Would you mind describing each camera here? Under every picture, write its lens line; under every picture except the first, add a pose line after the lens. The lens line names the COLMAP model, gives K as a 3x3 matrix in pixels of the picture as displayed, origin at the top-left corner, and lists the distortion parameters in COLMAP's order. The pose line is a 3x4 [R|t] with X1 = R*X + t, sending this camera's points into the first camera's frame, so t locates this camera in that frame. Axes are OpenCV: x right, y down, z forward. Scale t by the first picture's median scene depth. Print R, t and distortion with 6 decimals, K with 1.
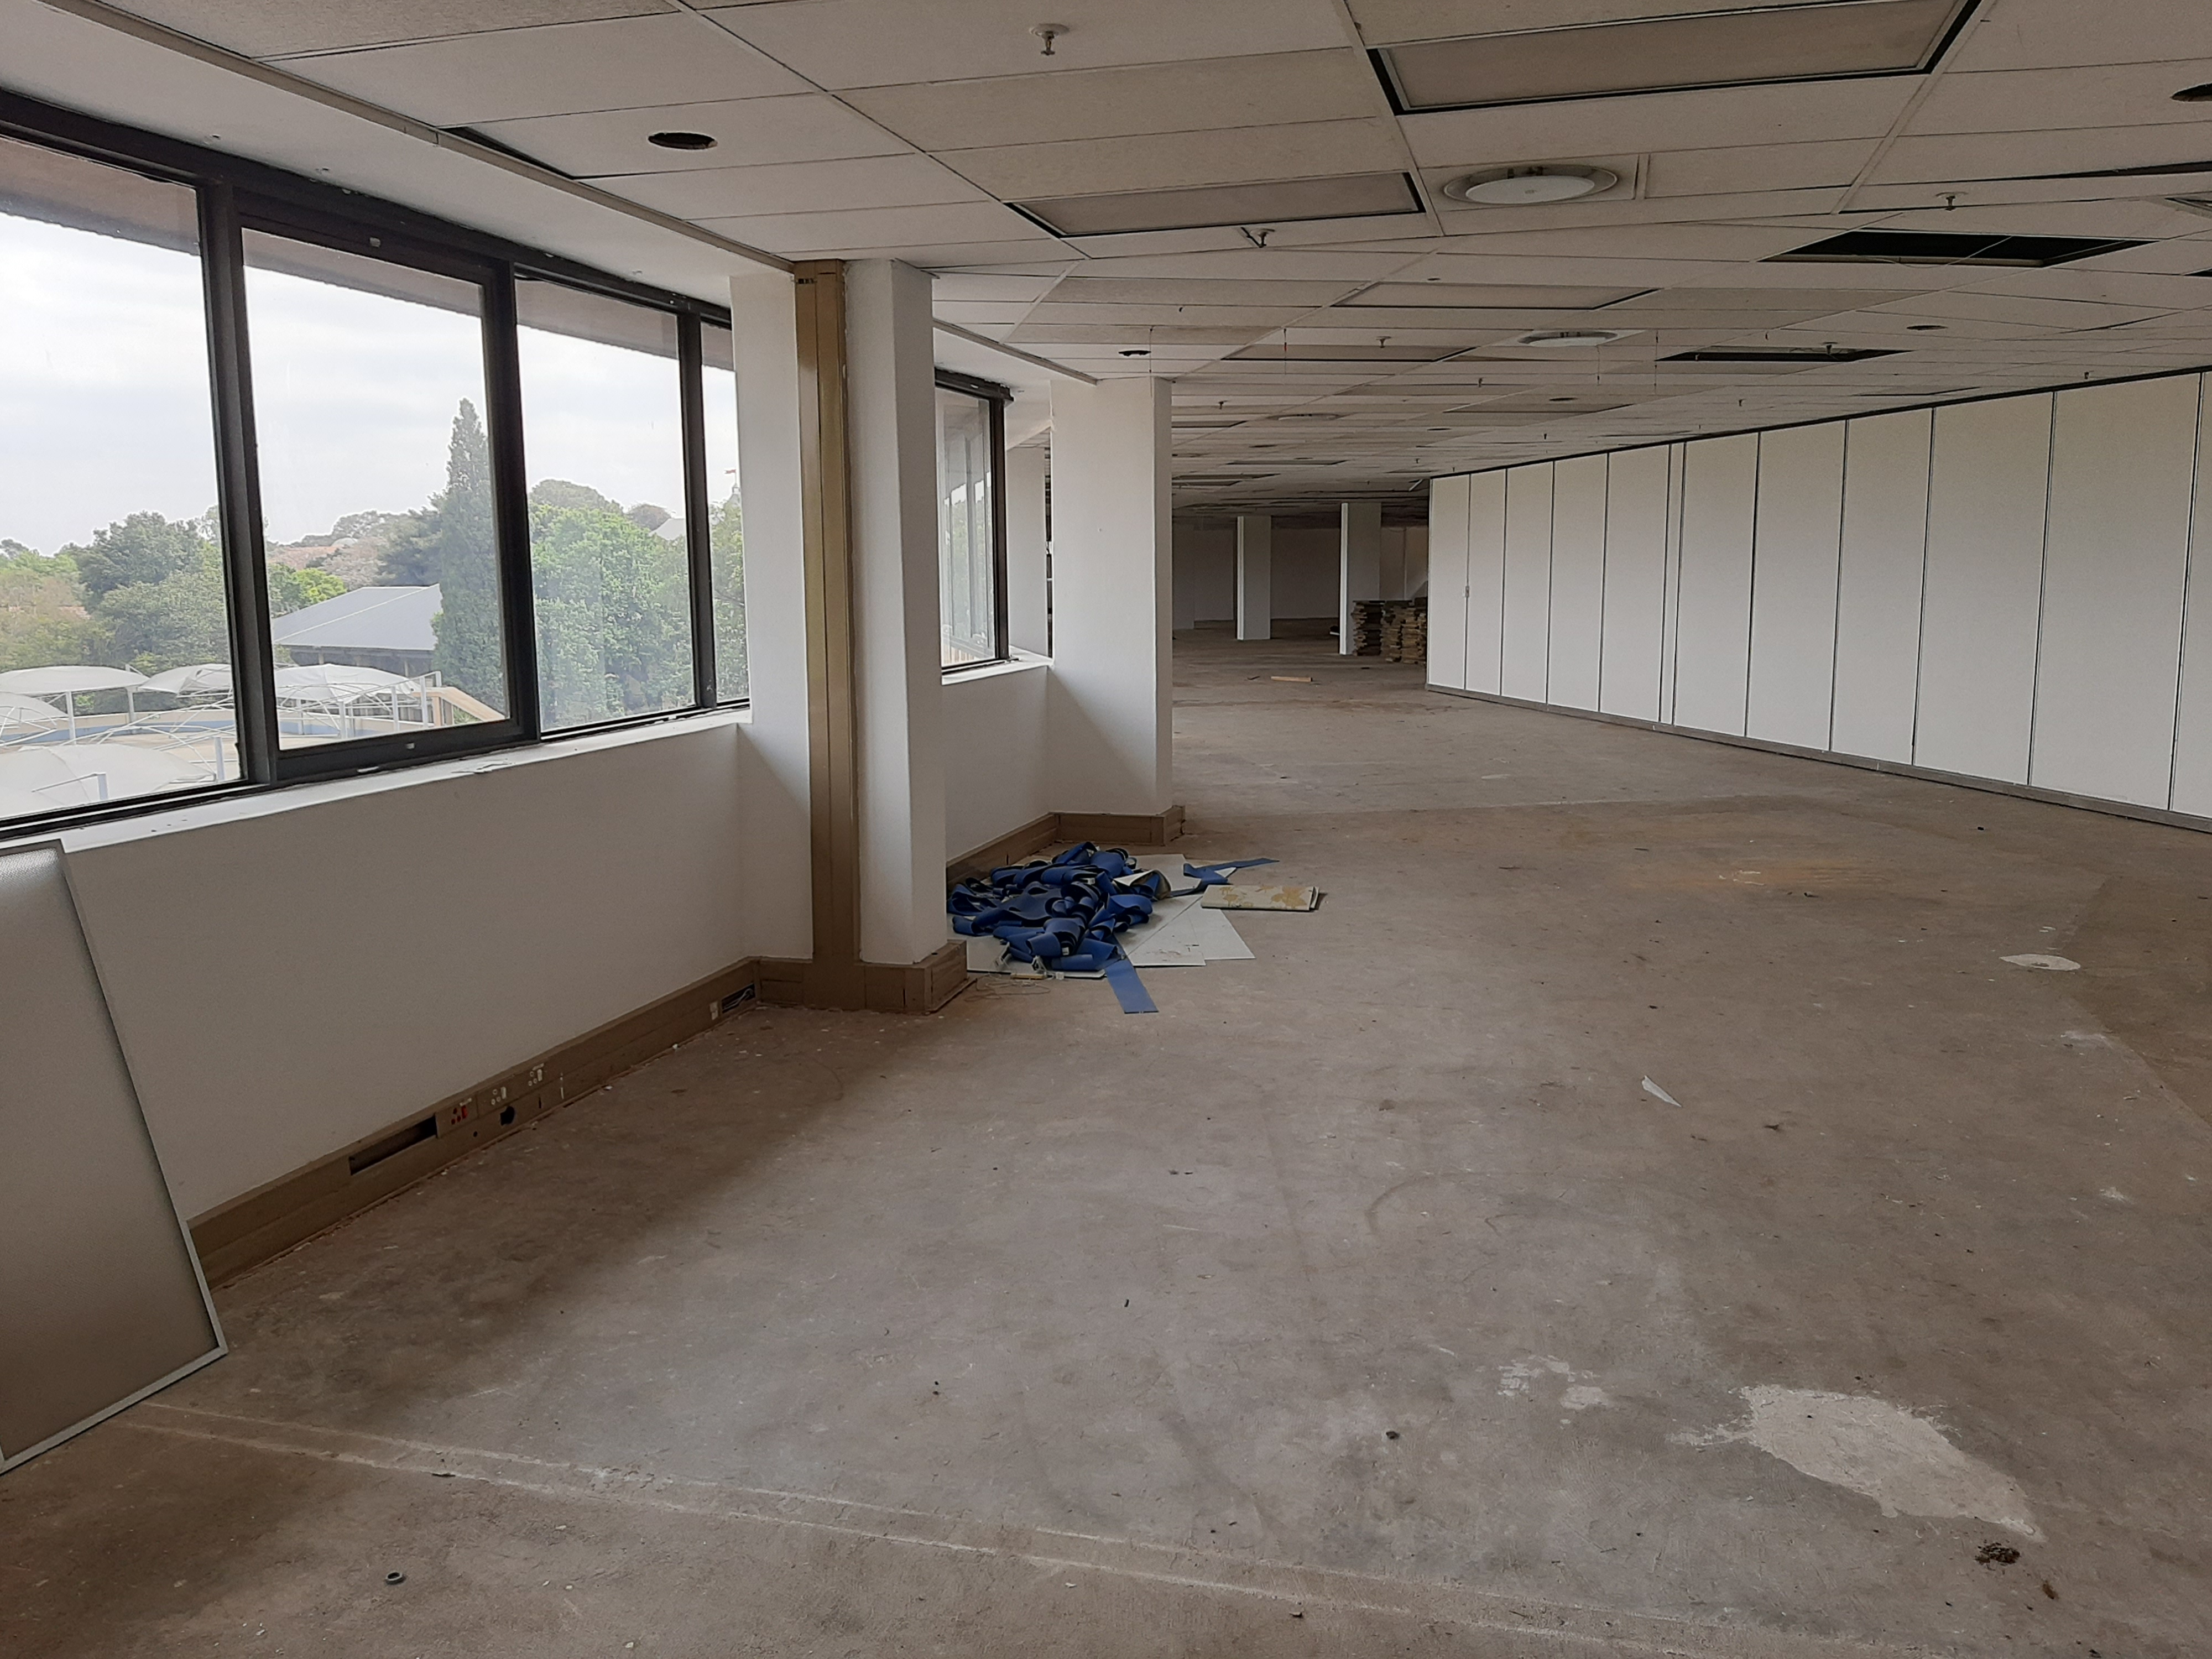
lens RADIAL K [[1726.4, 0, 1115.5], [0, 1726.4, 796.4], [0, 0, 1]] dist [0.054731, -0.114607]
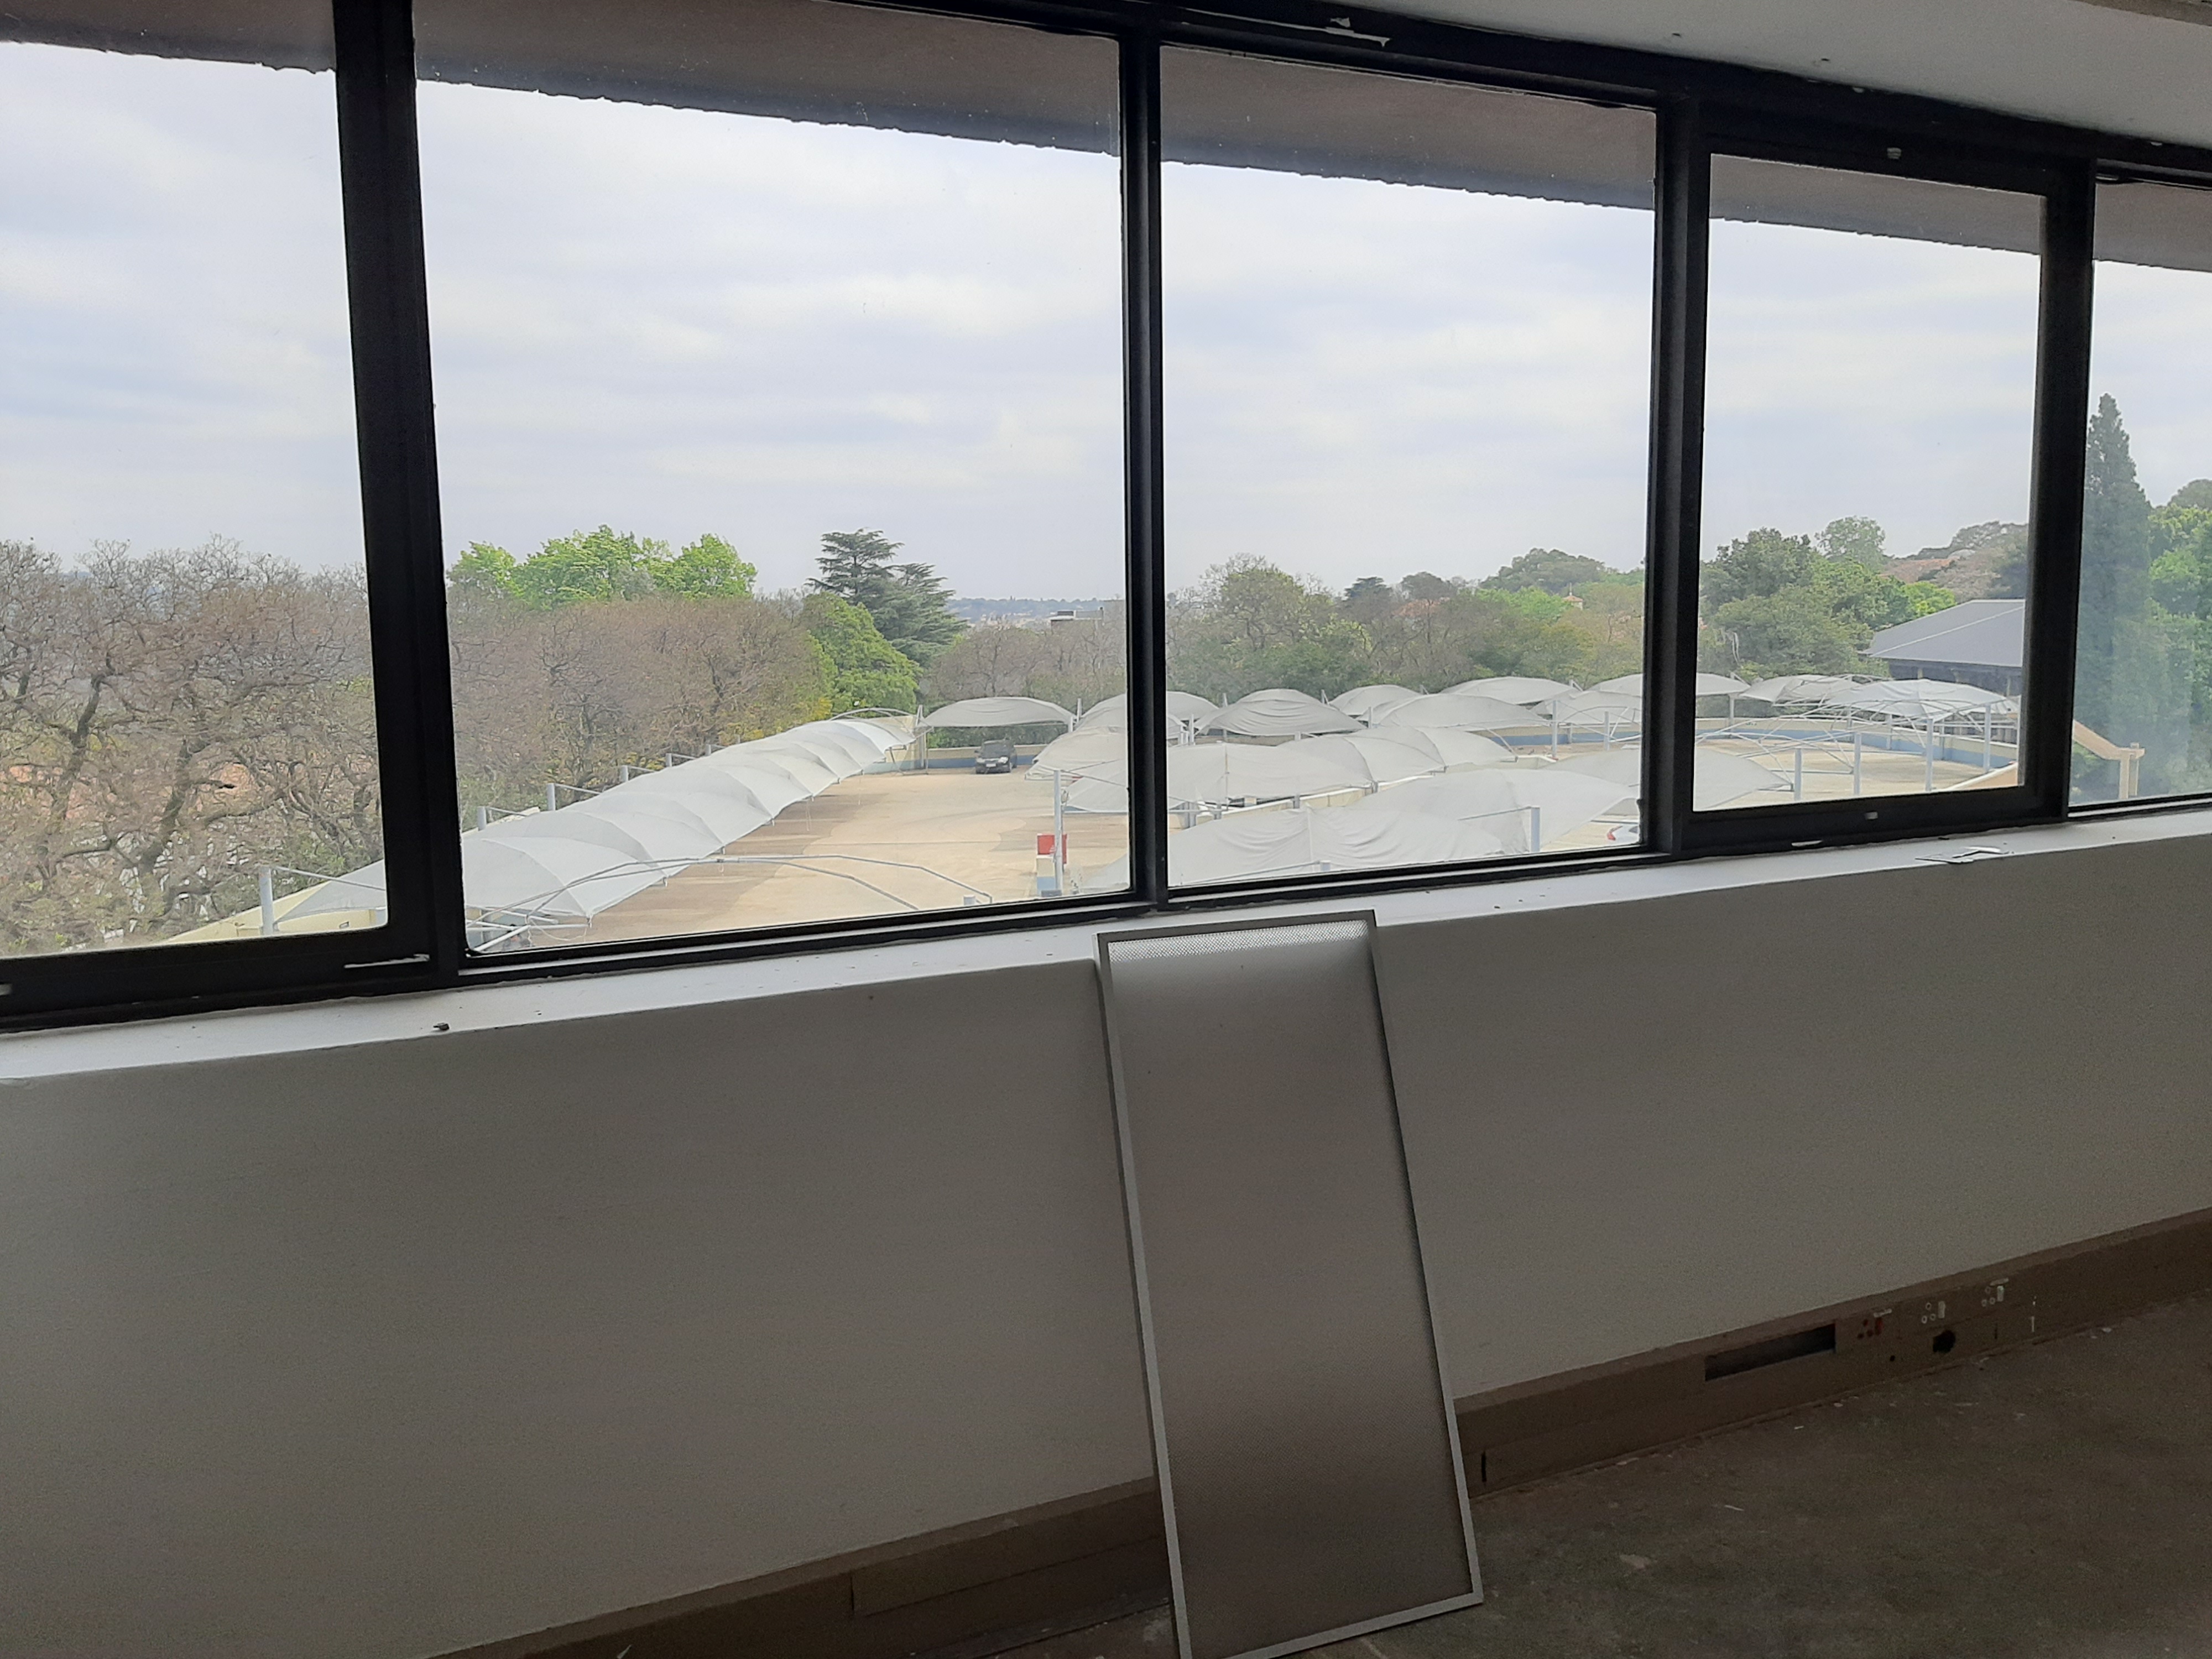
lens RADIAL K [[1726.4, 0, 1115.5], [0, 1726.4, 796.4], [0, 0, 1]] dist [0.054731, -0.114607]
pose [[0.648027, 0.088680, -0.756437, -0.043253], [-0.094091, 0.994911, 0.036032, -0.030213], [0.755783, 0.047824, 0.653074, 0.230579]]
